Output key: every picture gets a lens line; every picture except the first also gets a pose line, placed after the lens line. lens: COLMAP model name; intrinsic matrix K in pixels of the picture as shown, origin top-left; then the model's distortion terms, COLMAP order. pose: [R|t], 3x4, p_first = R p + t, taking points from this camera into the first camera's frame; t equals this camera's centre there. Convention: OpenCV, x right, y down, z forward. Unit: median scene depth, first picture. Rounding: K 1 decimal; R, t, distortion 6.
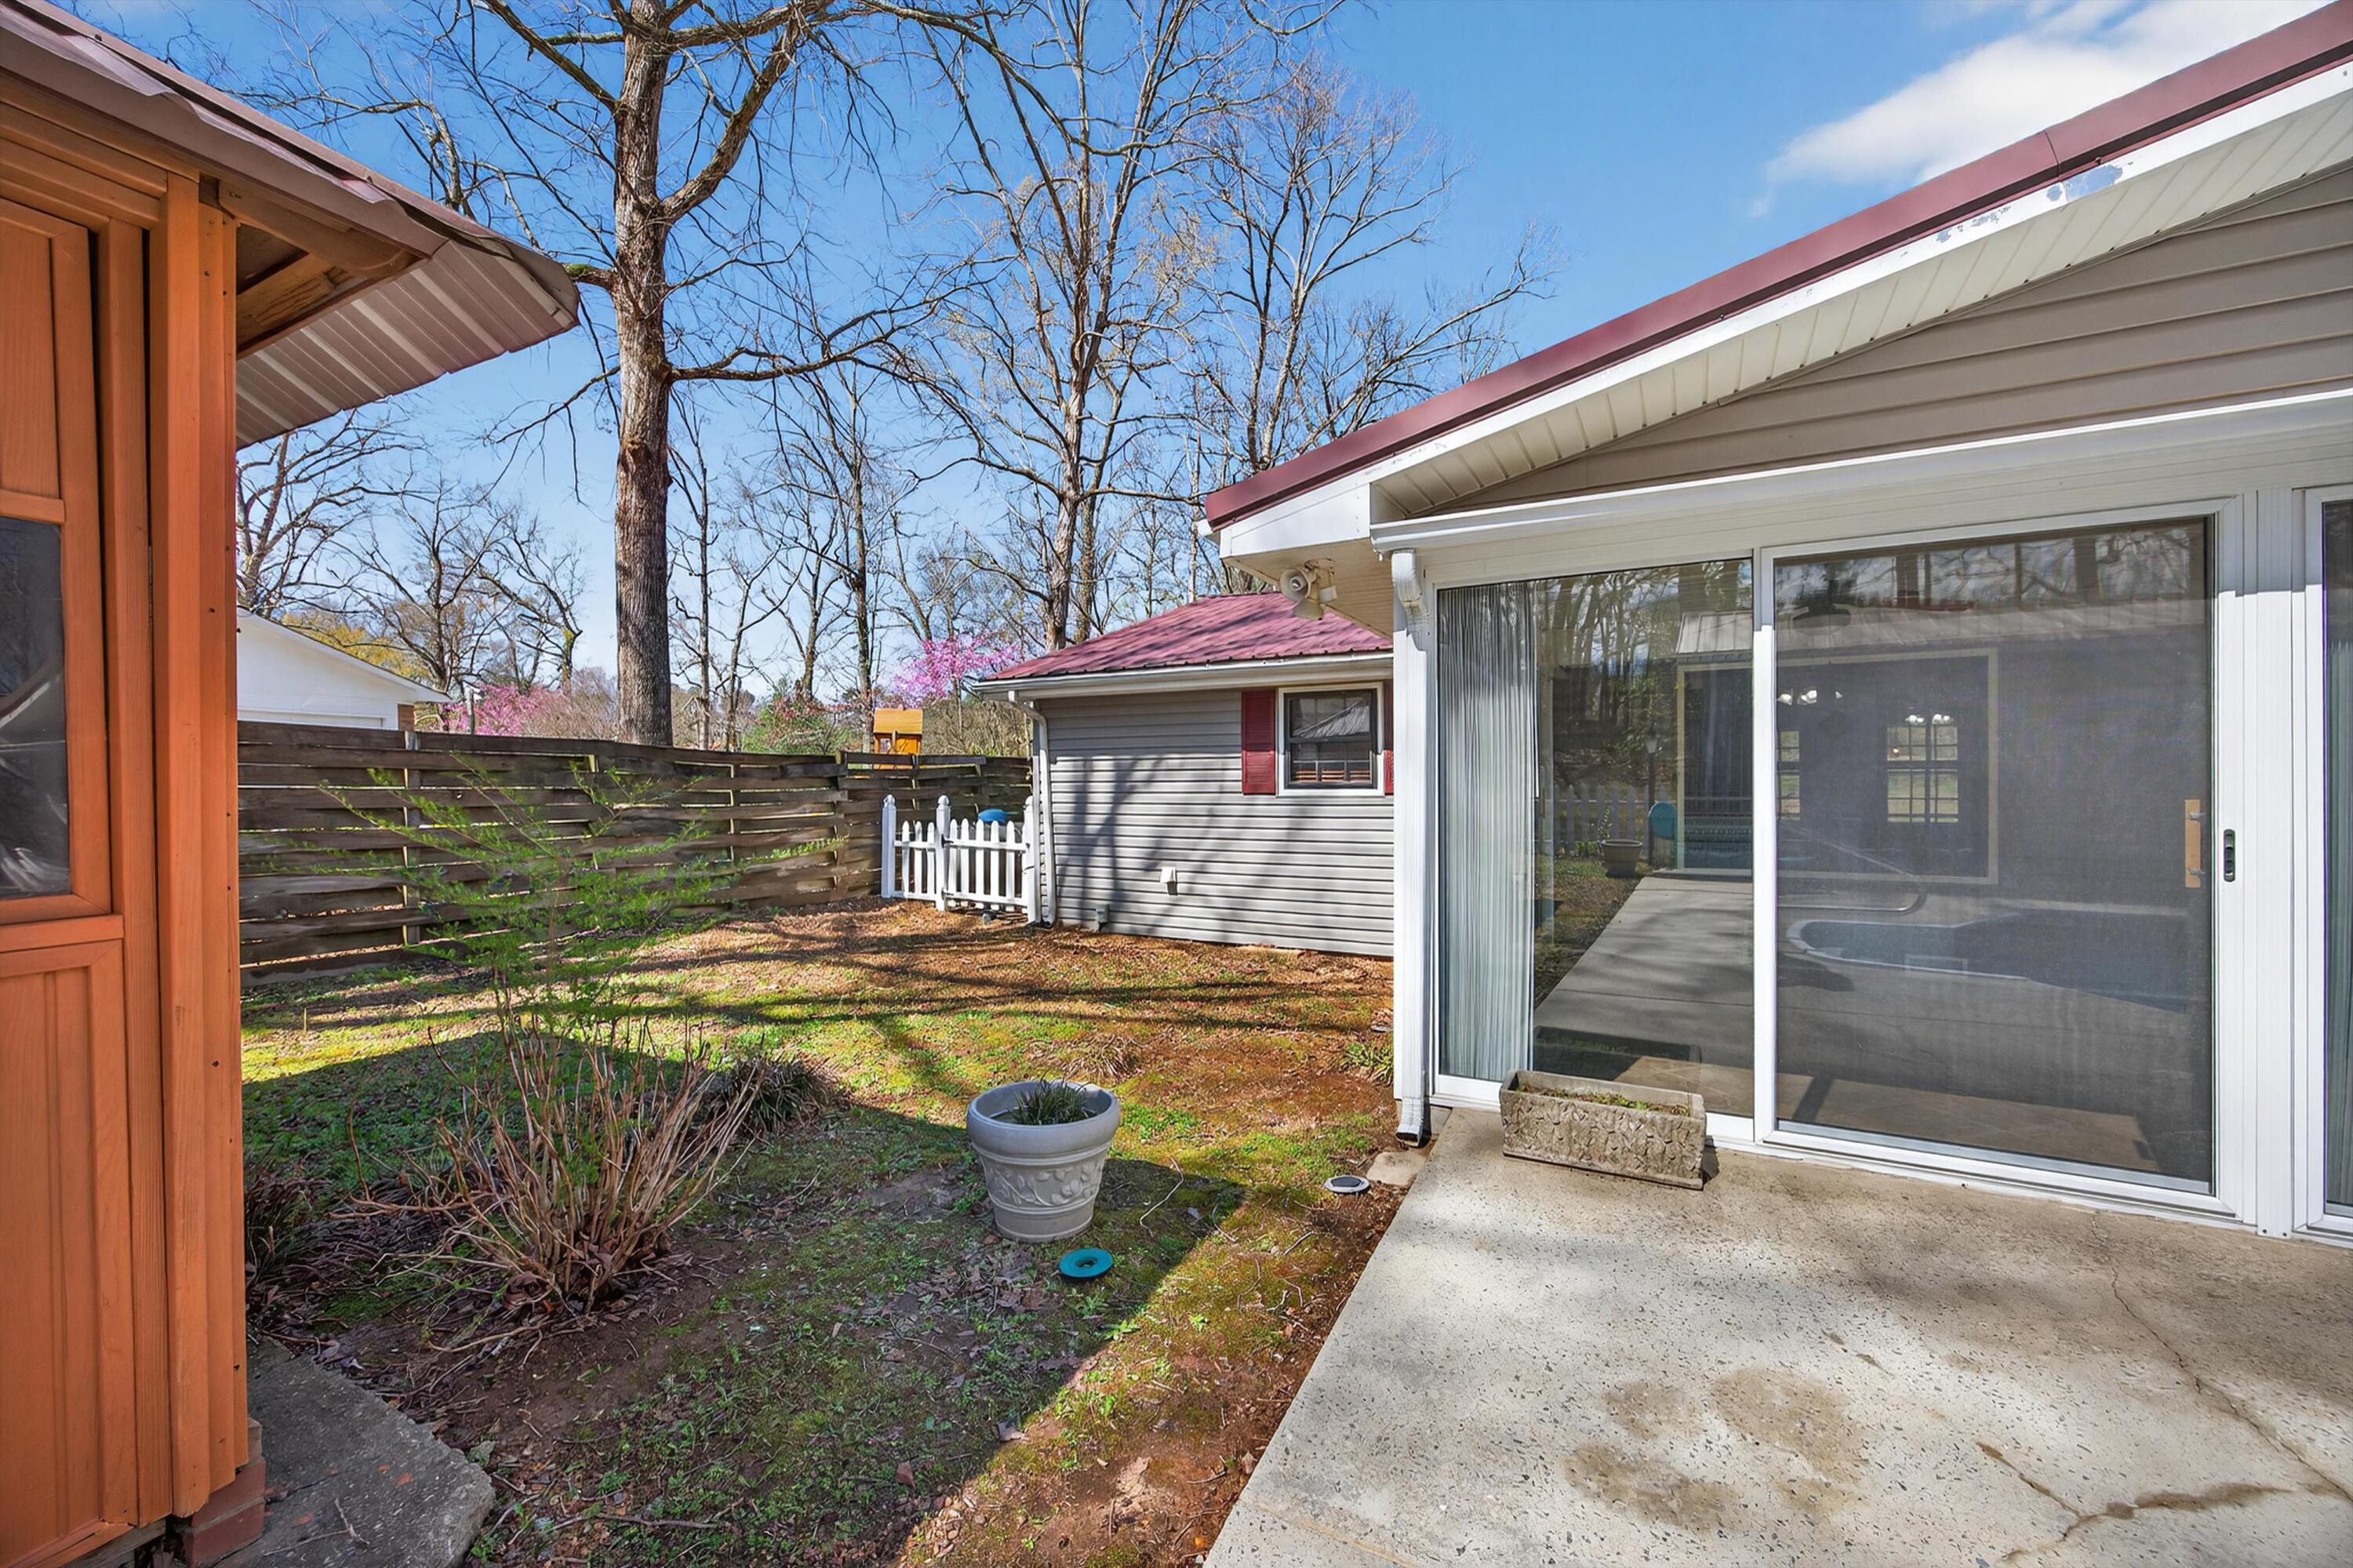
lens RADIAL K [[901.1, 0, 1184.4], [0, 901.1, 787.4], [0, 0, 1]] dist [-0.020586, 0.008476]
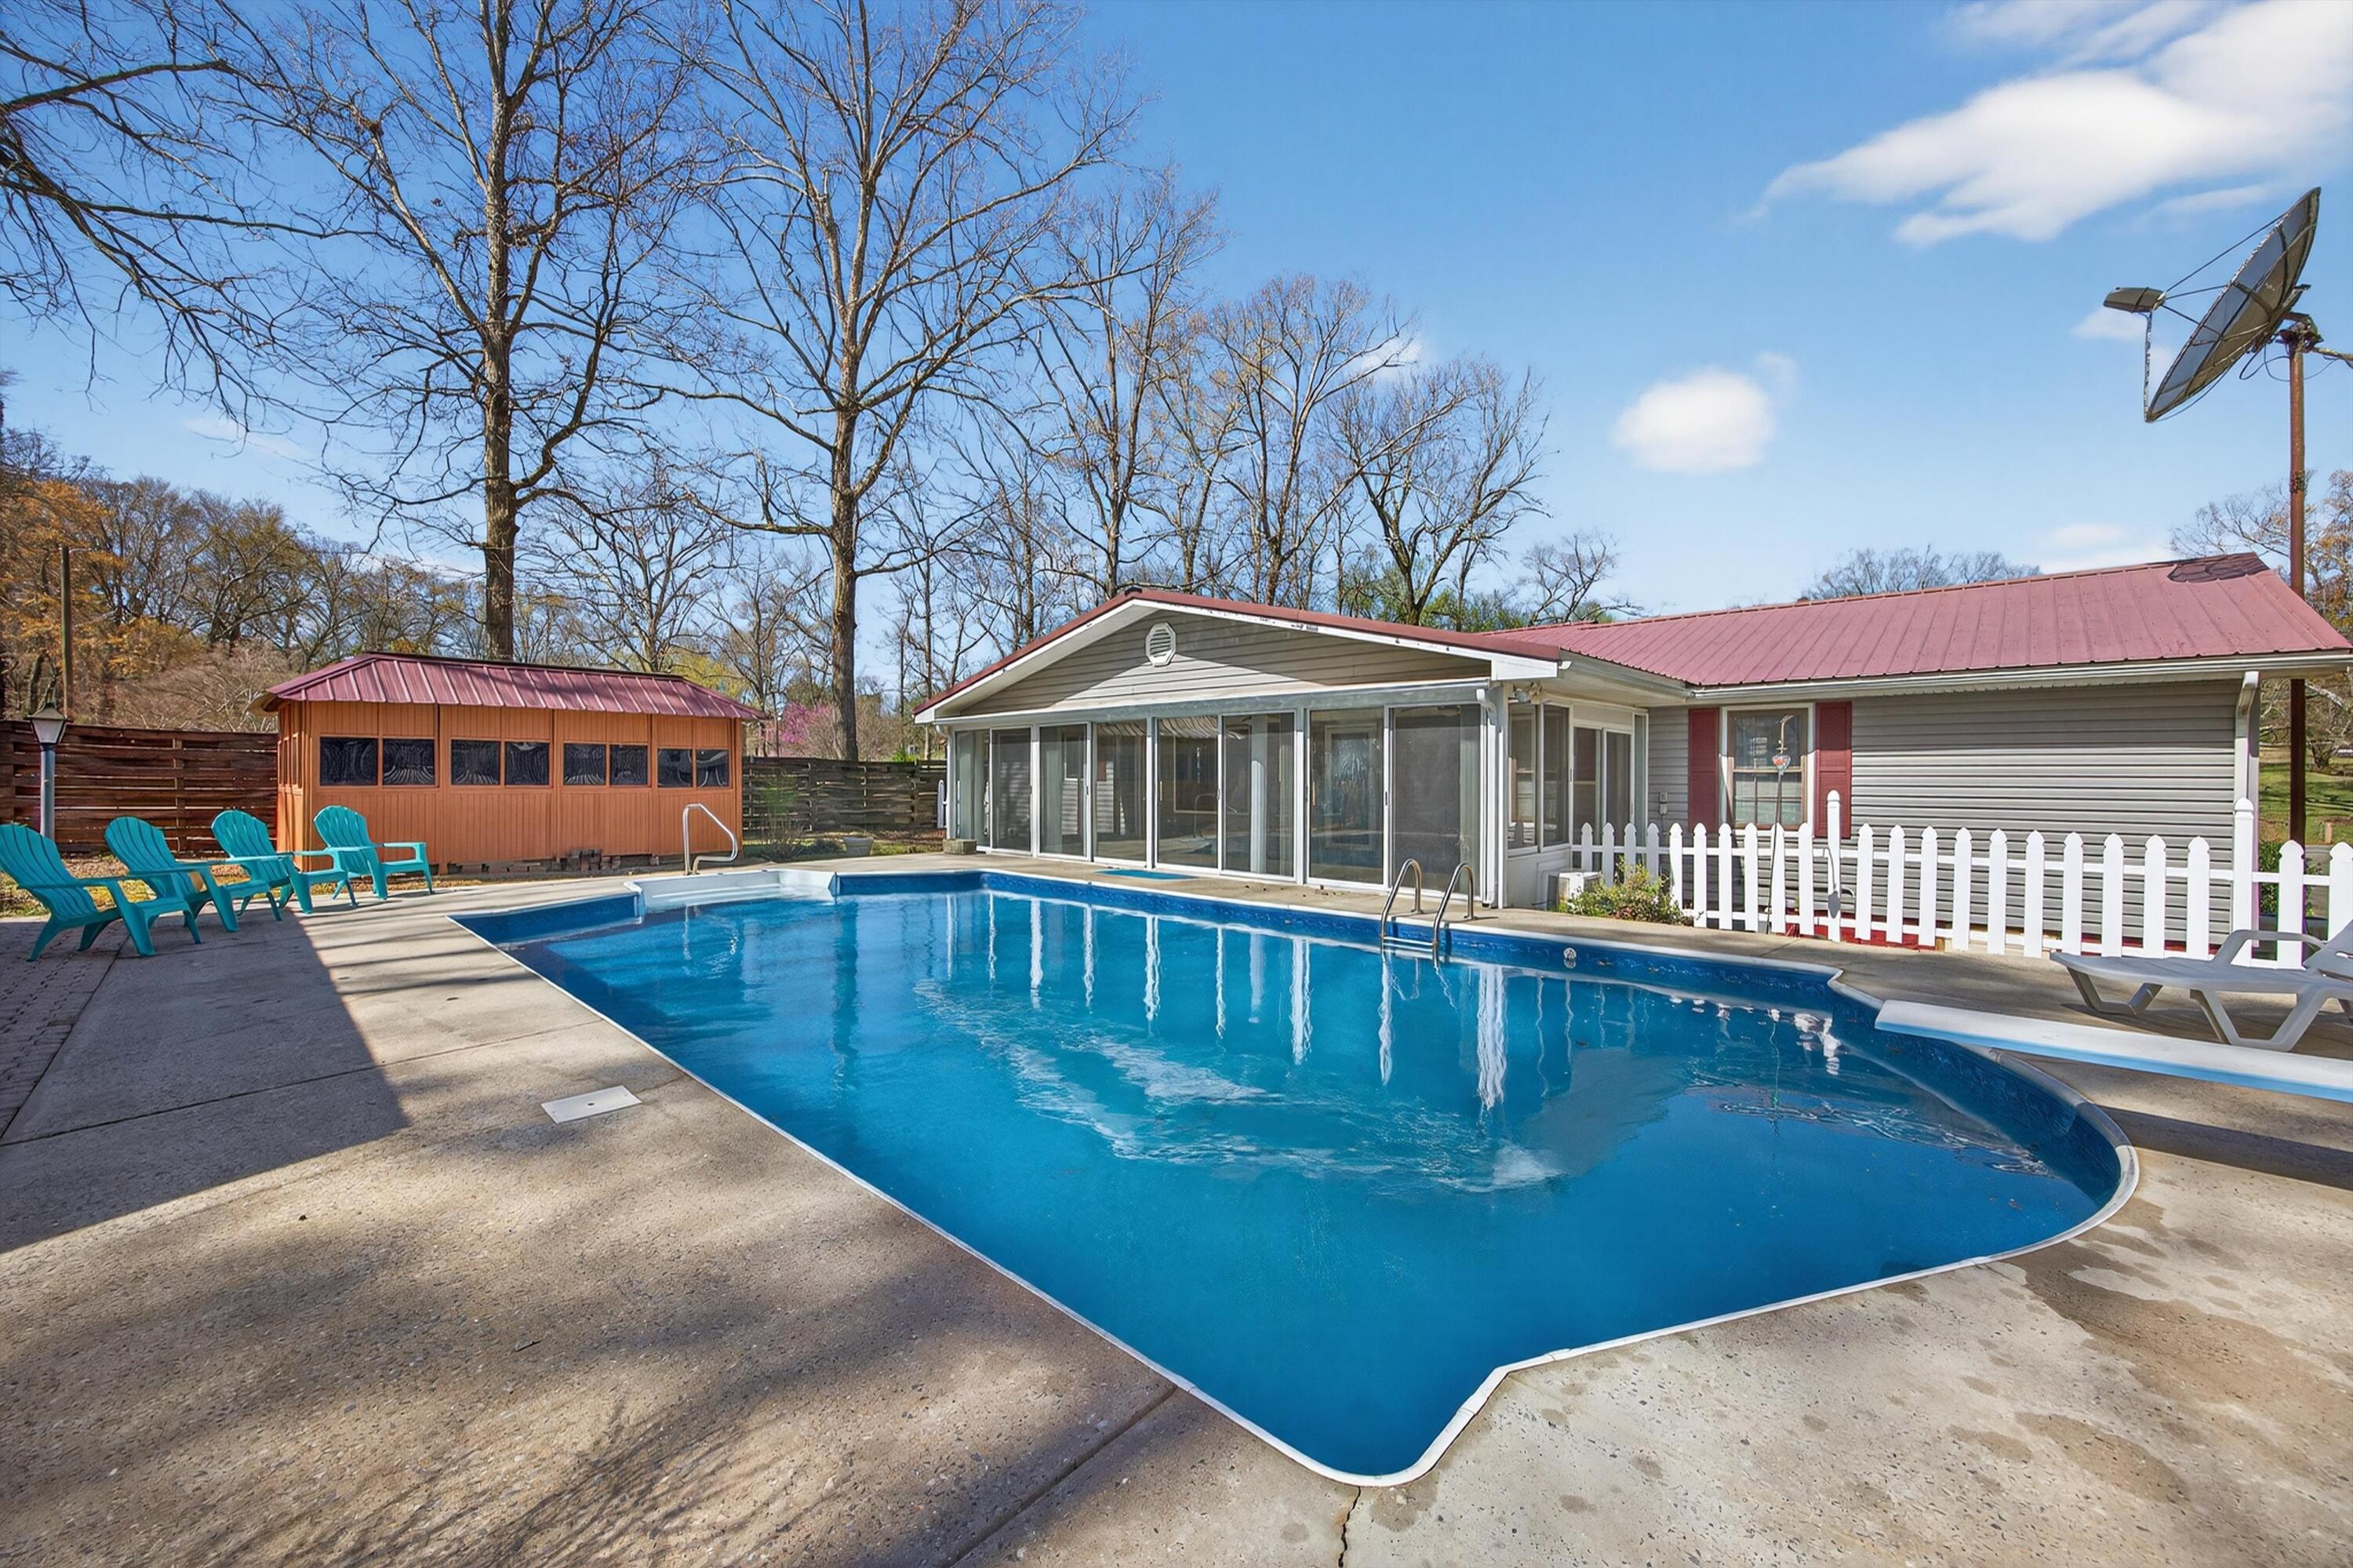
lens RADIAL K [[901.1, 0, 1184.4], [0, 901.1, 787.4], [0, 0, 1]] dist [-0.020586, 0.008476]
pose [[0.968216, 0.010883, -0.249879, 0.384827], [-0.008248, 0.999899, 0.011589, -0.001515], [0.249979, -0.009160, 0.968208, -0.462132]]
